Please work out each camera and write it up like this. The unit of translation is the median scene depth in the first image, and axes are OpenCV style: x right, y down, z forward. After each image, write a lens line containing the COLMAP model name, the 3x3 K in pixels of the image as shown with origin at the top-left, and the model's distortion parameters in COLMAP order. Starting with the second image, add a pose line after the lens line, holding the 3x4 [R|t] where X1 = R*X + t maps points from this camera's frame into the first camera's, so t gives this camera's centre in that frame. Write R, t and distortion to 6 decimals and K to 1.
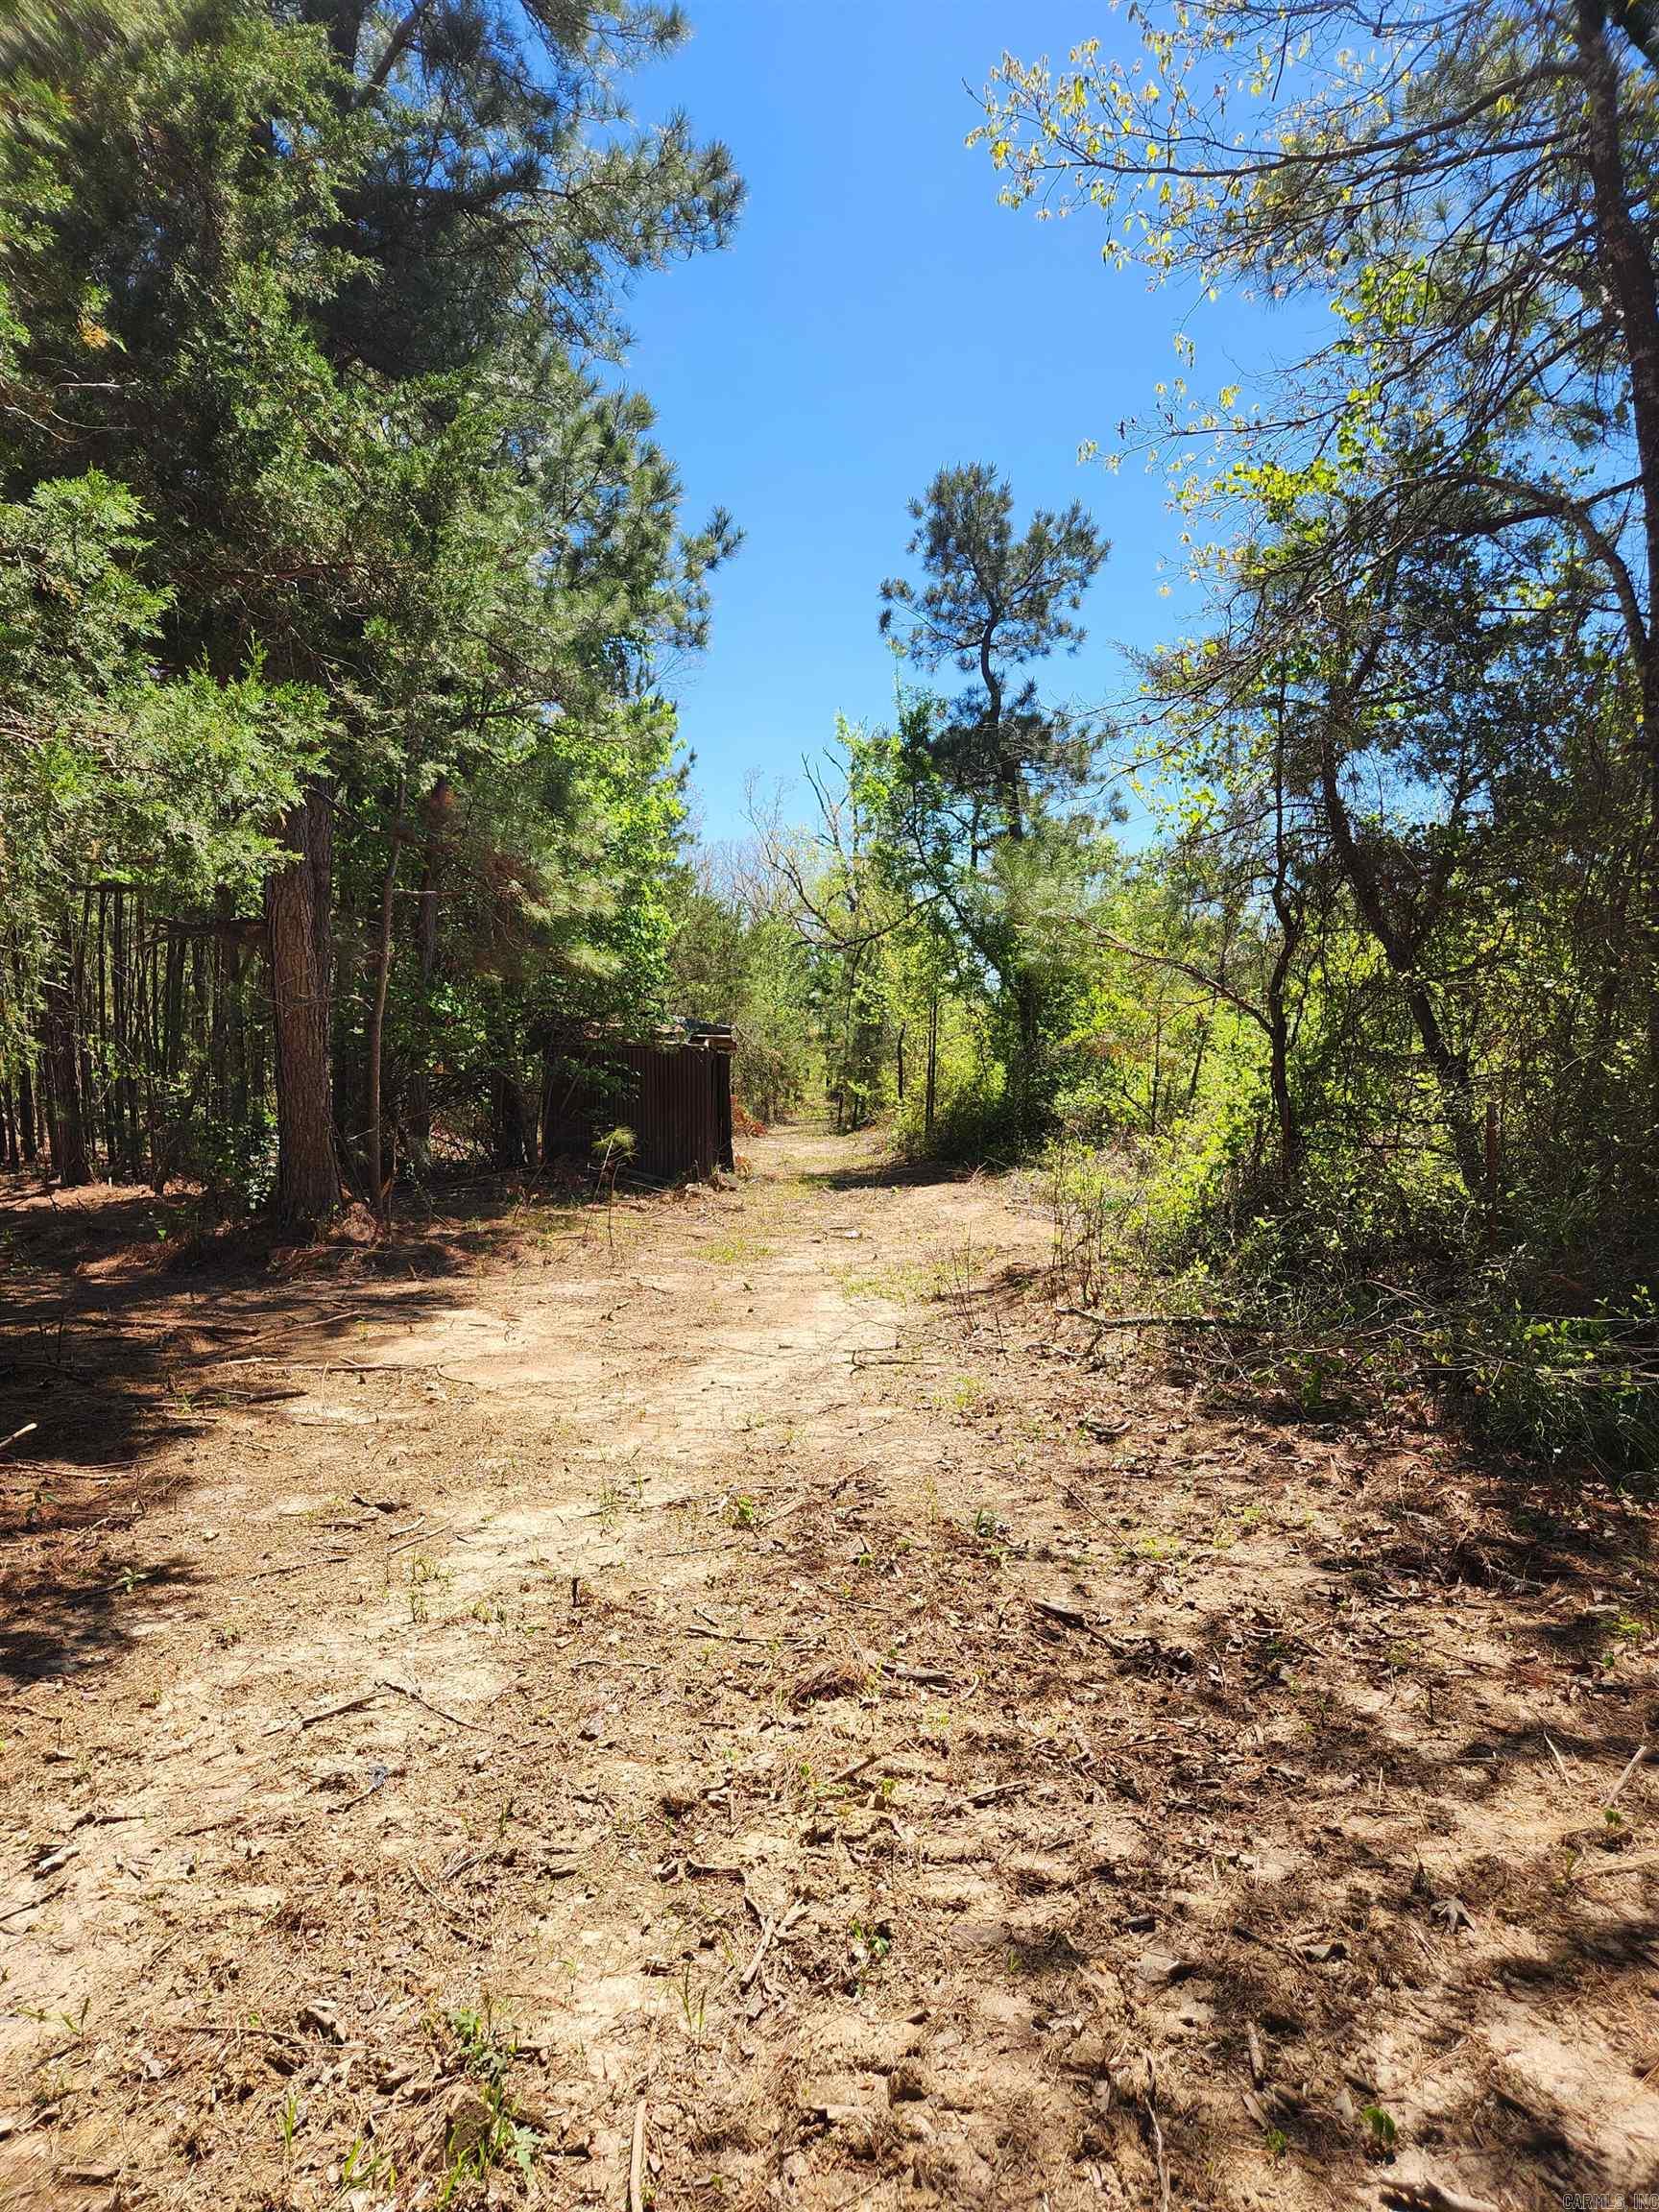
lens RADIAL K [[1434.1, 0, 832.5], [0, 1434.1, 1098.6], [0, 0, 1]] dist [0.047916, -0.030601]
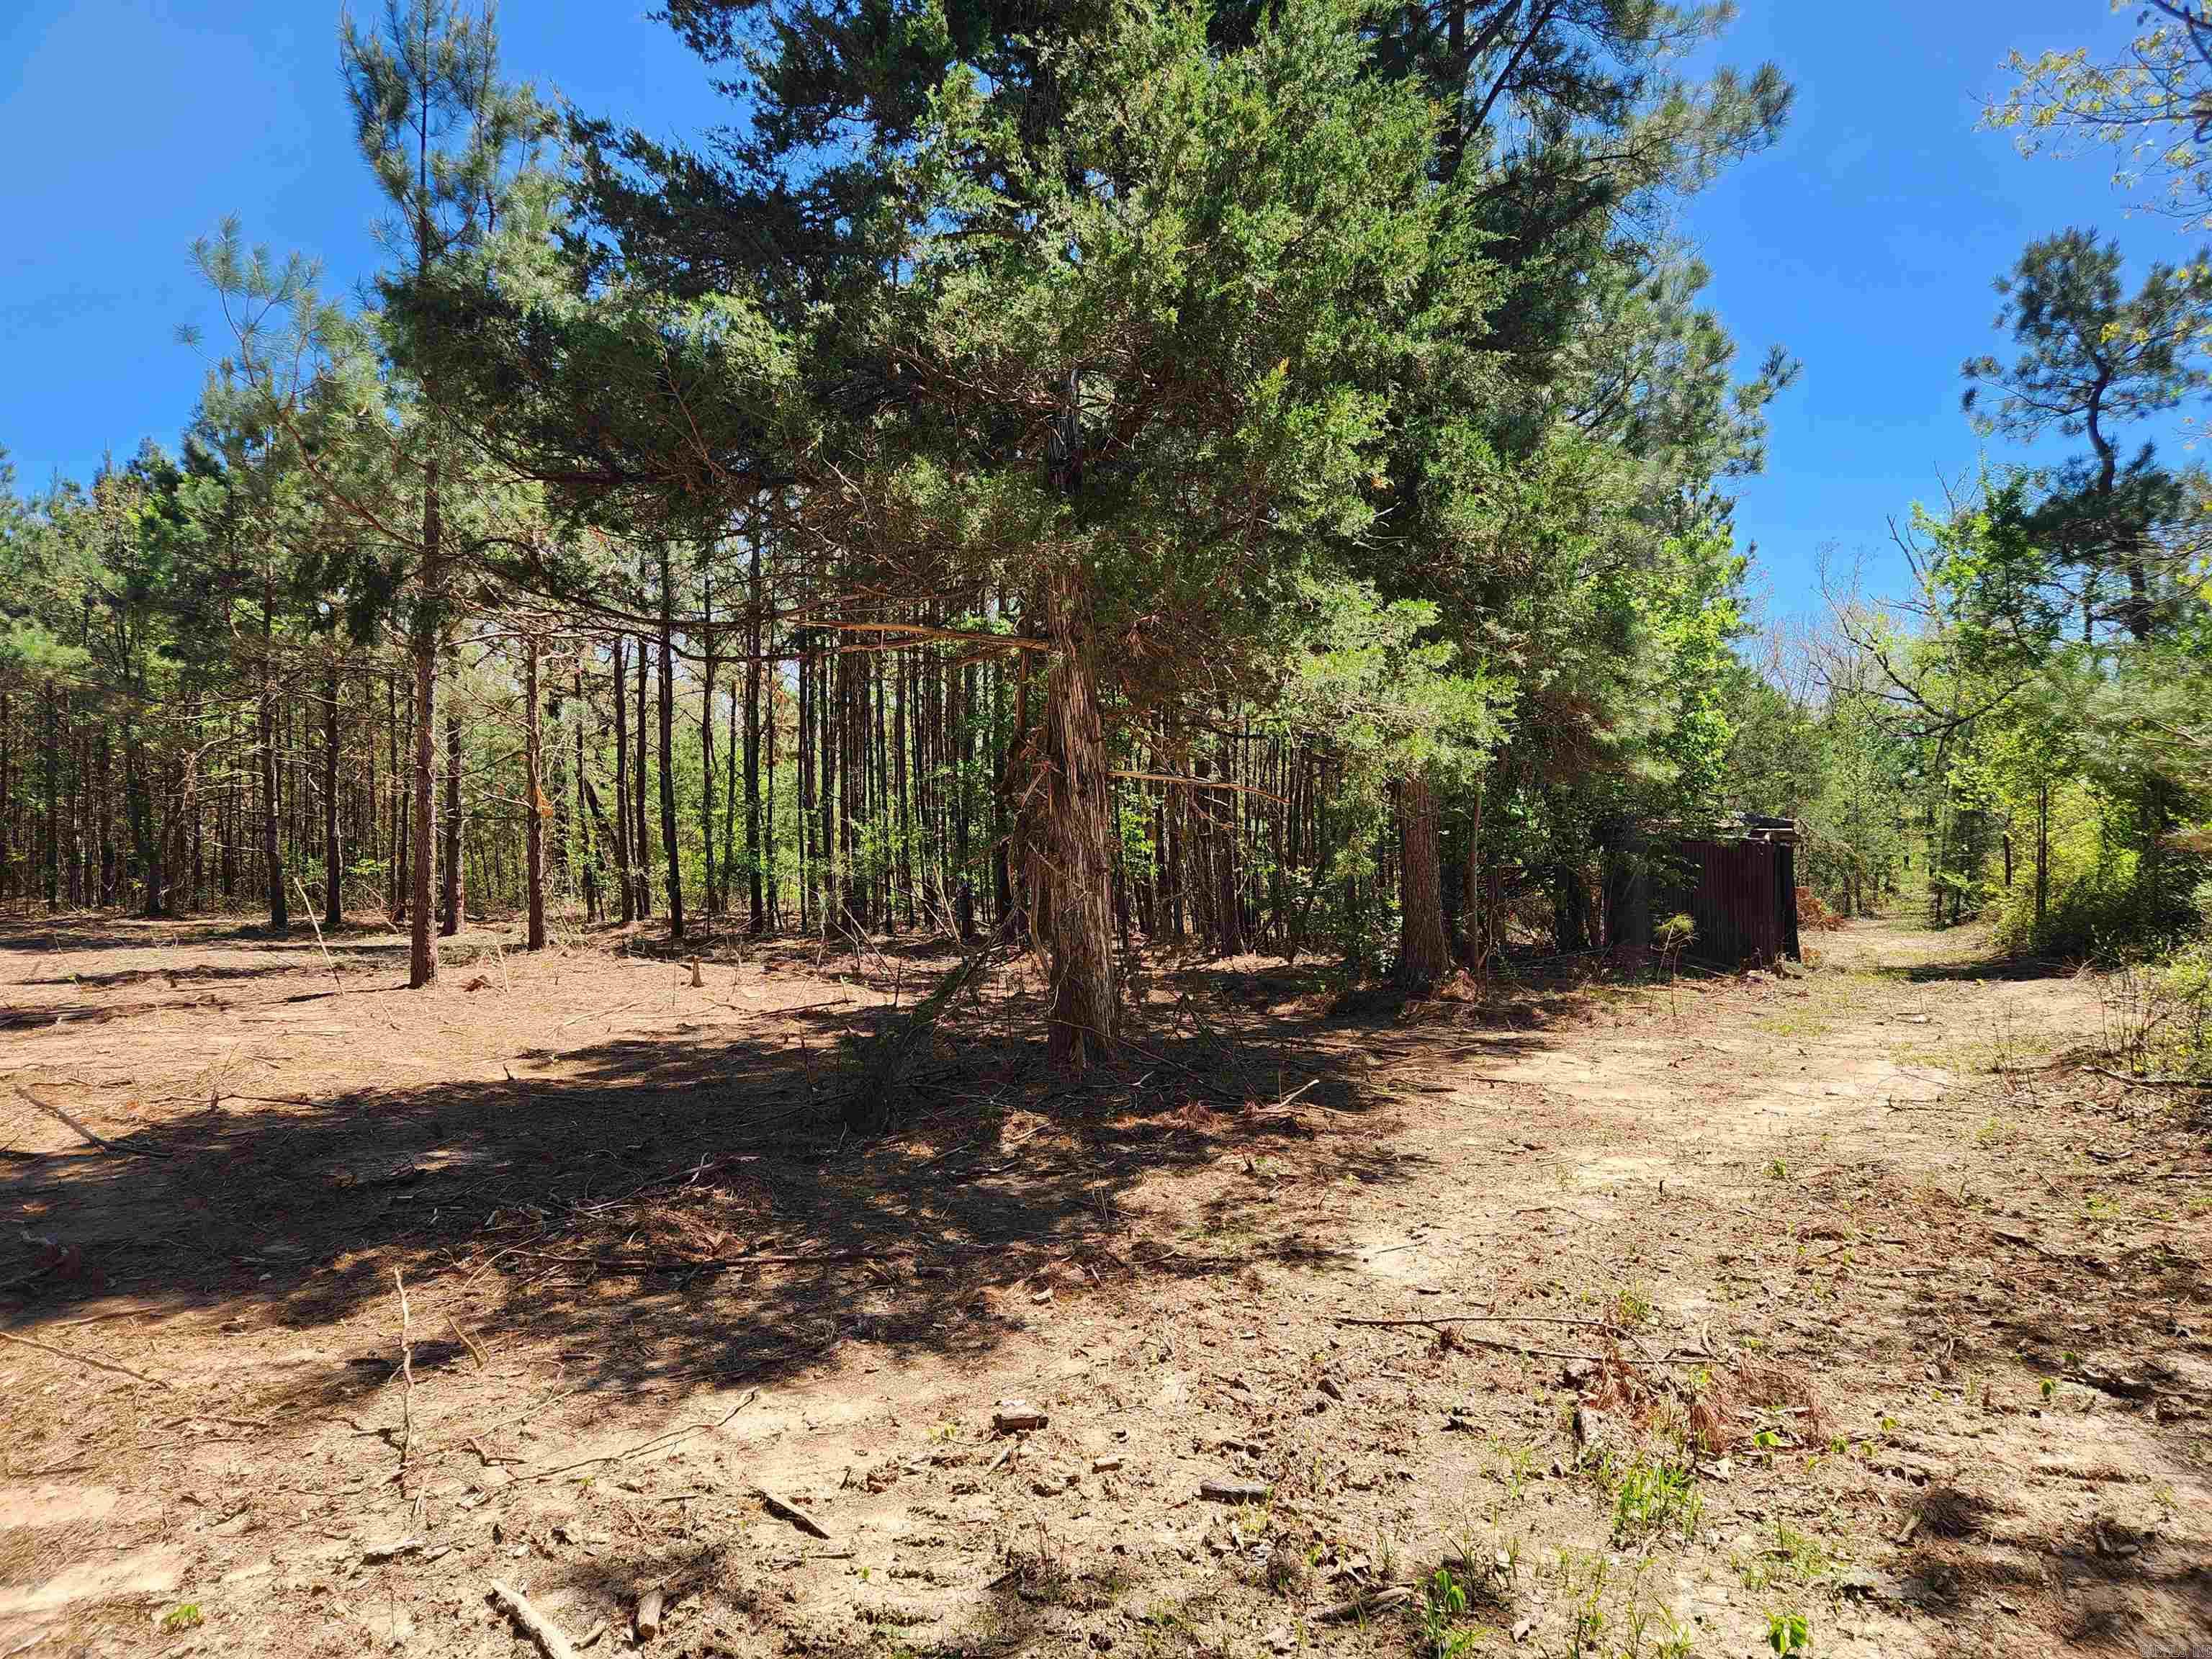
lens RADIAL K [[1434.1, 0, 1095.7], [0, 1434.1, 833.9], [0, 0, 1]] dist [0.047916, -0.030601]
pose [[0.863231, -0.017705, -0.504498, 0.023360], [-0.001576, 0.999285, -0.037765, -0.000134], [0.504806, 0.033394, 0.862587, -0.170009]]
